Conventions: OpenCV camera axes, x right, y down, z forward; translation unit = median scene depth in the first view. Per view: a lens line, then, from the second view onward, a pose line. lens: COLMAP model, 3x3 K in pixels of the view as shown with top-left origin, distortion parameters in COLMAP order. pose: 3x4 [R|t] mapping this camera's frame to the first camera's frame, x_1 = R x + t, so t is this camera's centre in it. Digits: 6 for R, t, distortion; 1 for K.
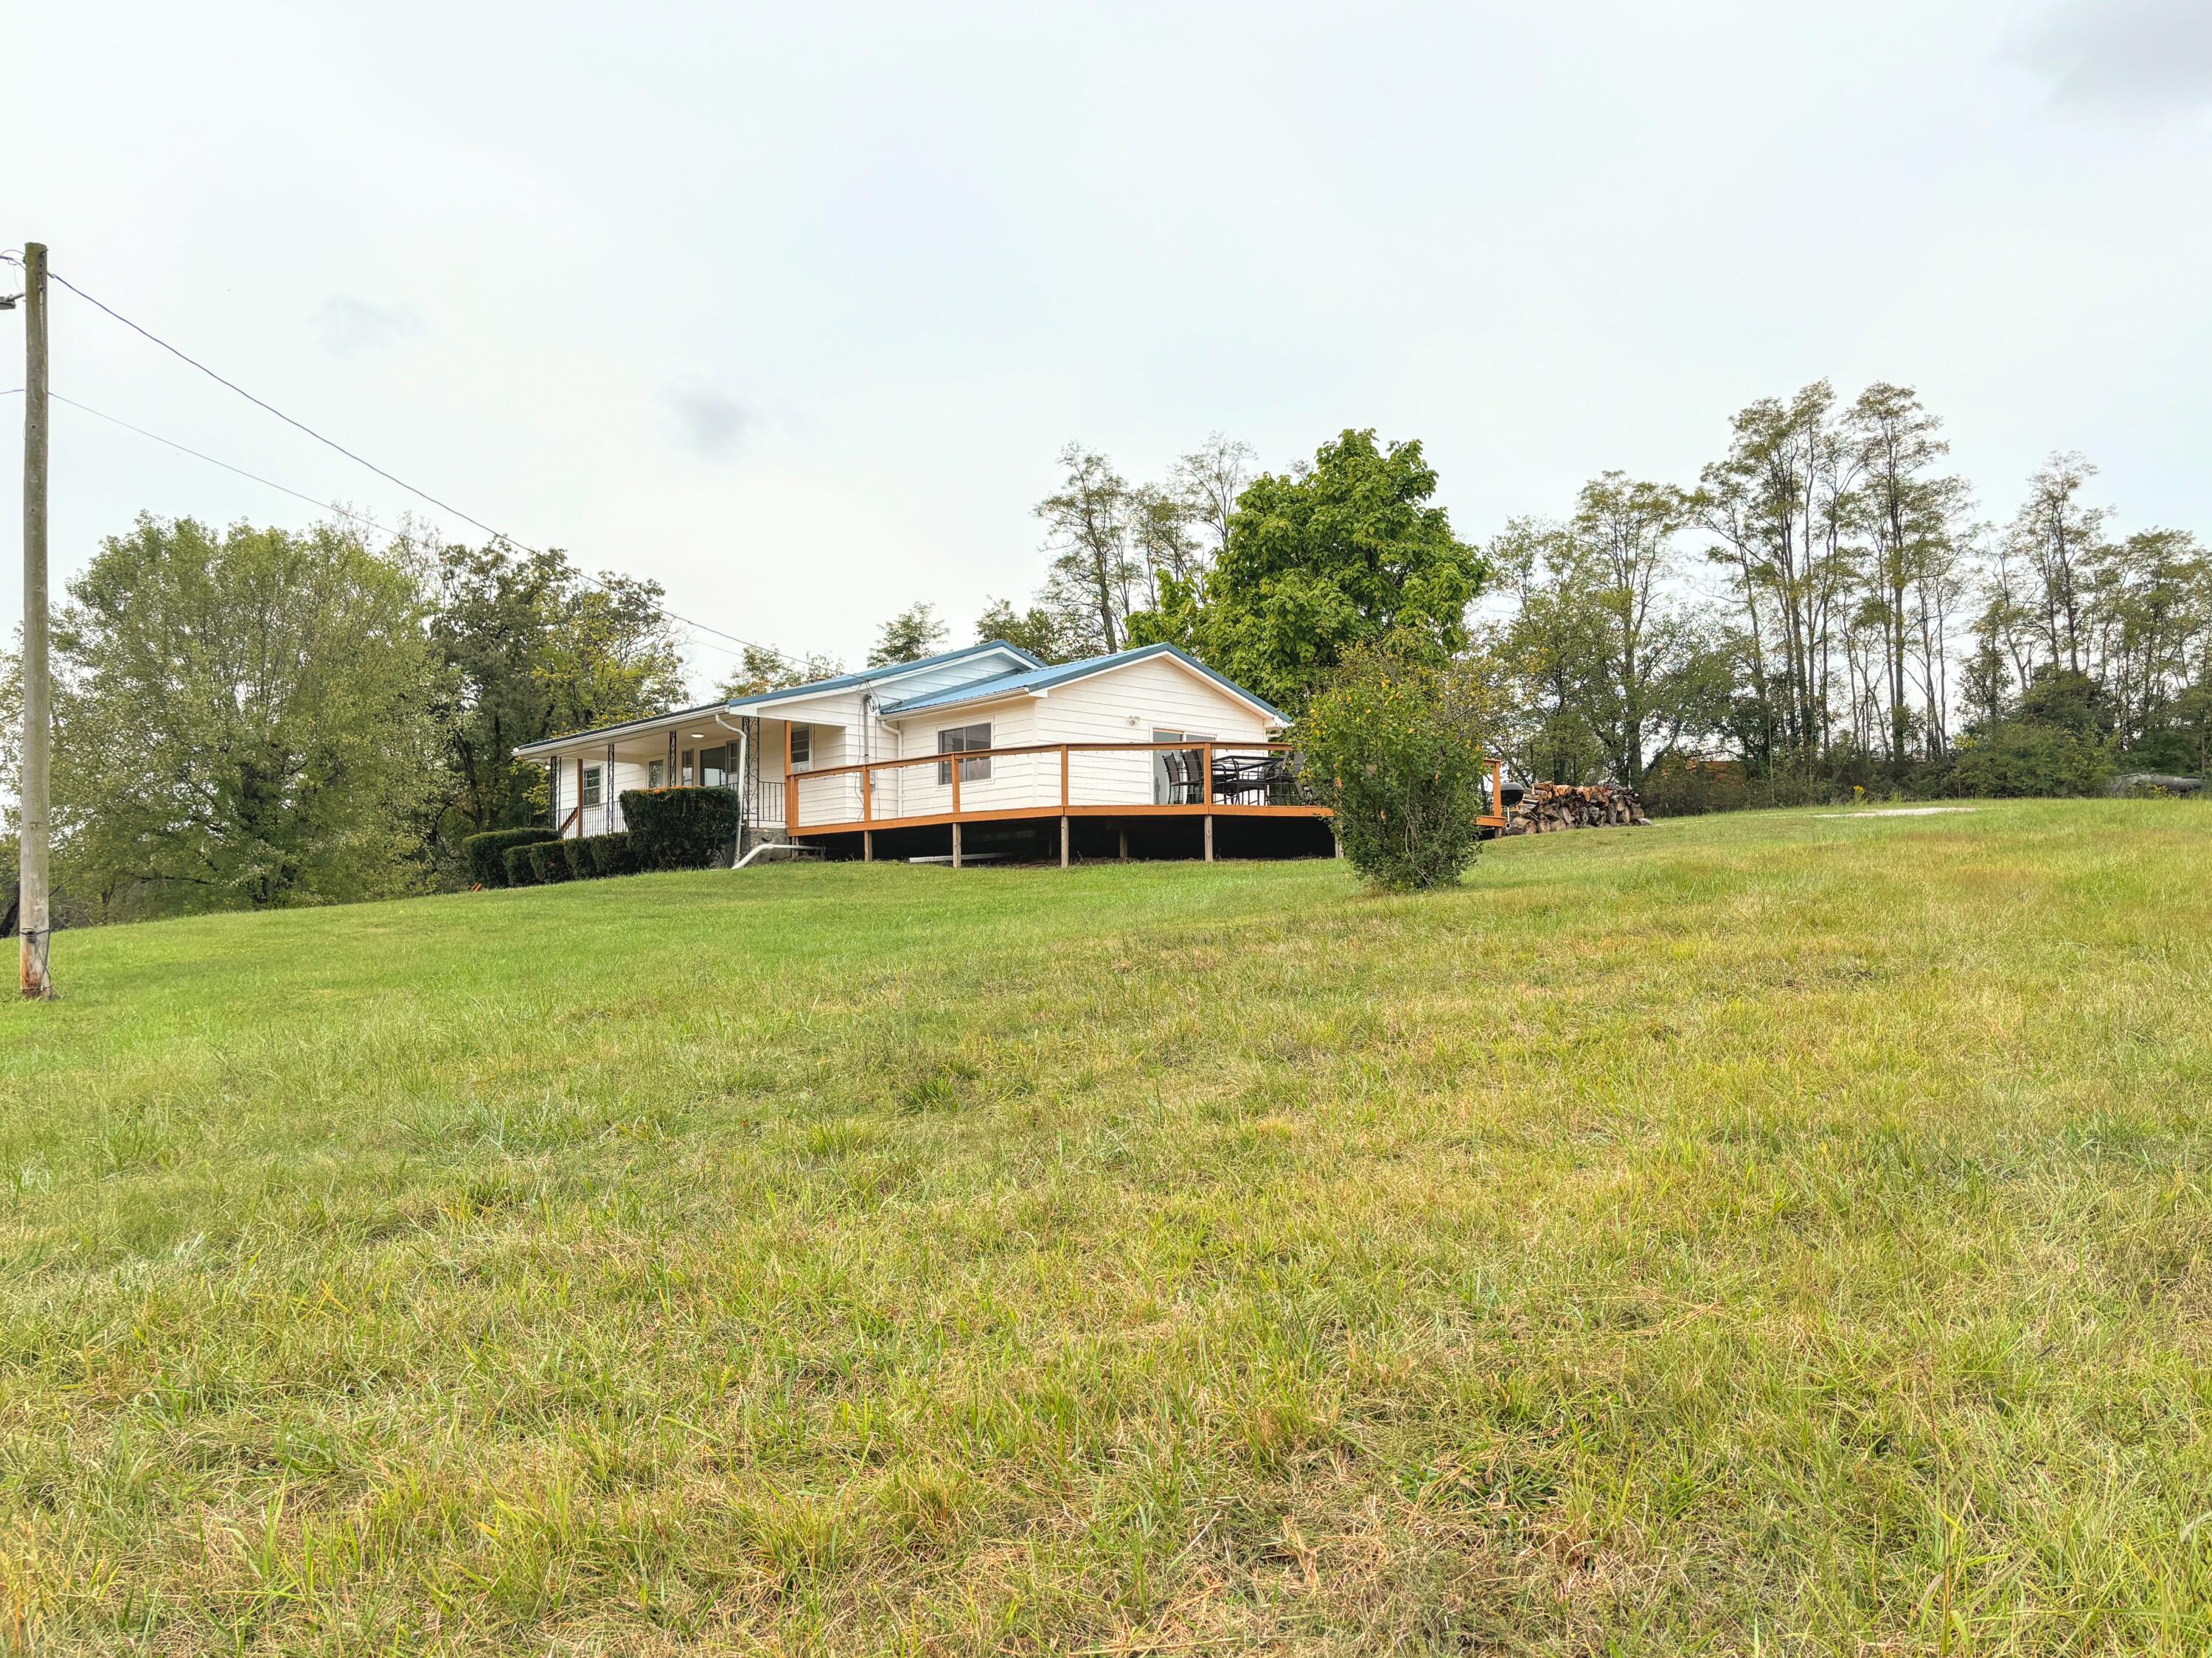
lens RADIAL K [[1651.6, 0, 1112.7], [0, 1651.6, 825.1], [0, 0, 1]] dist [0.016370, 0.006963]
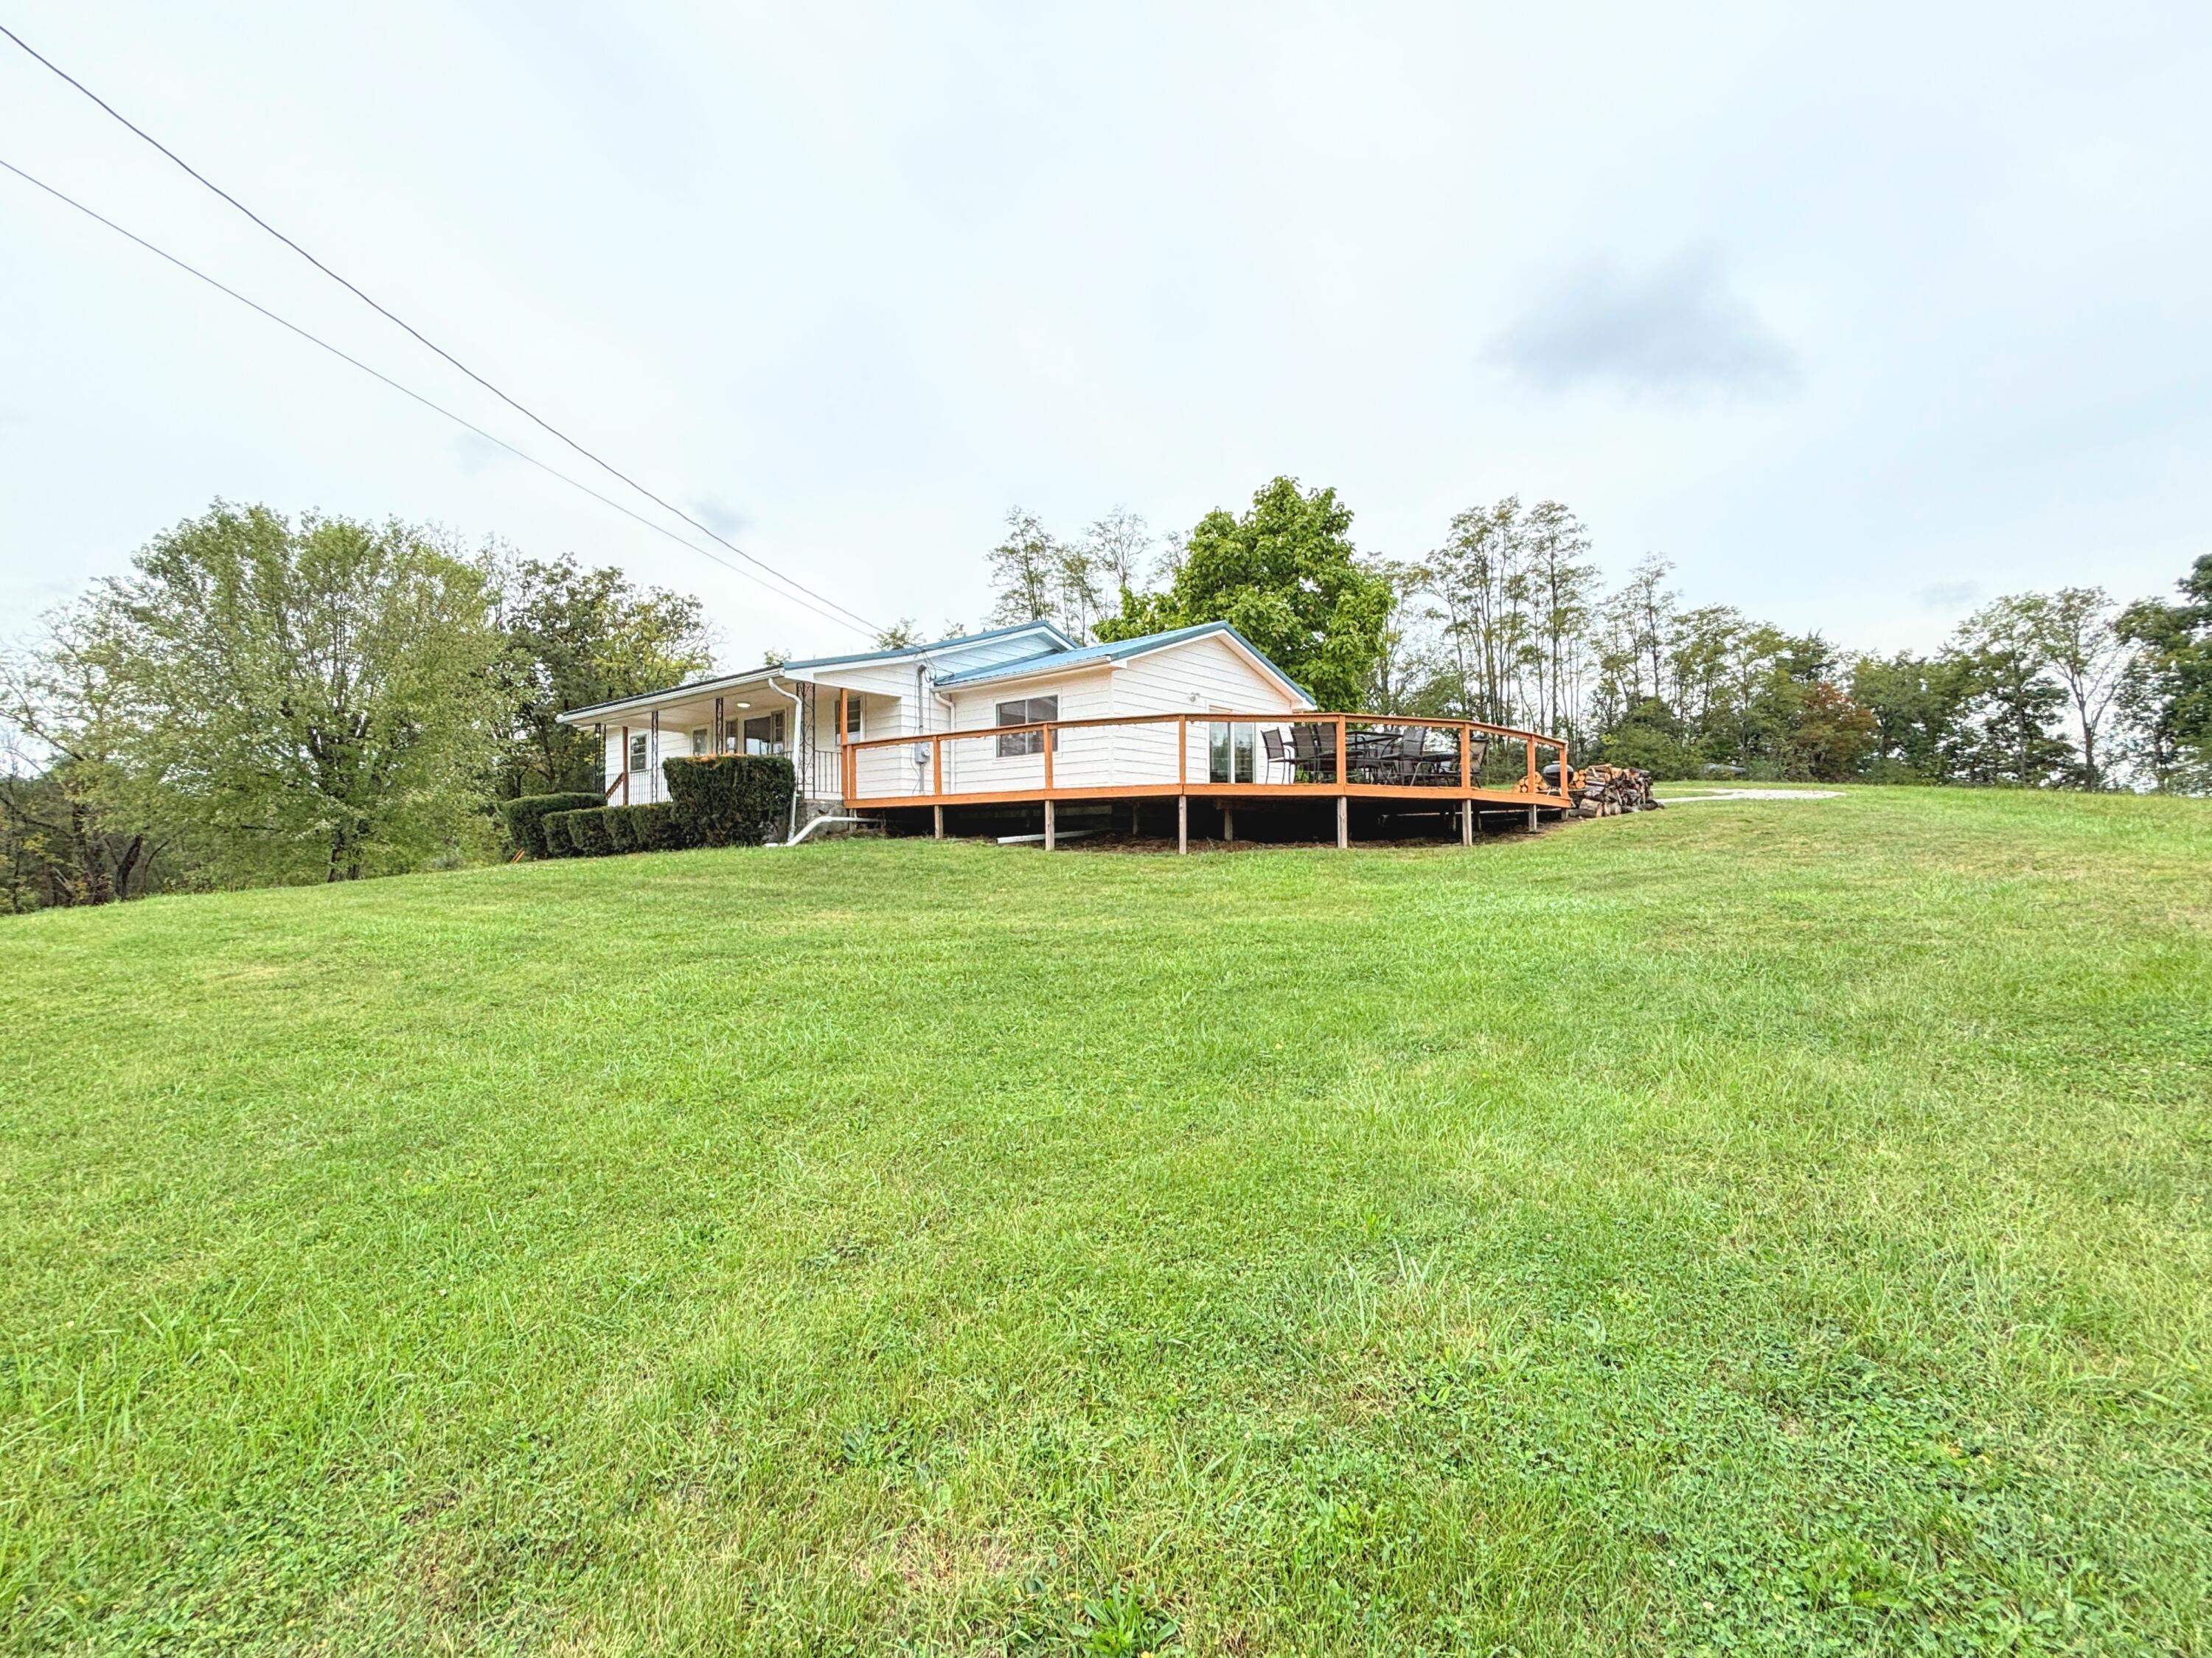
lens RADIAL K [[972.0, 0, 1093.6], [0, 972.0, 818.8], [0, 0, 1]] dist [-0.000720, -0.000626]
pose [[0.992530, 0.009359, 0.121639, -0.083417], [-0.013699, 0.999297, 0.034887, -0.006134], [-0.121227, -0.036293, 0.991961, 0.288152]]
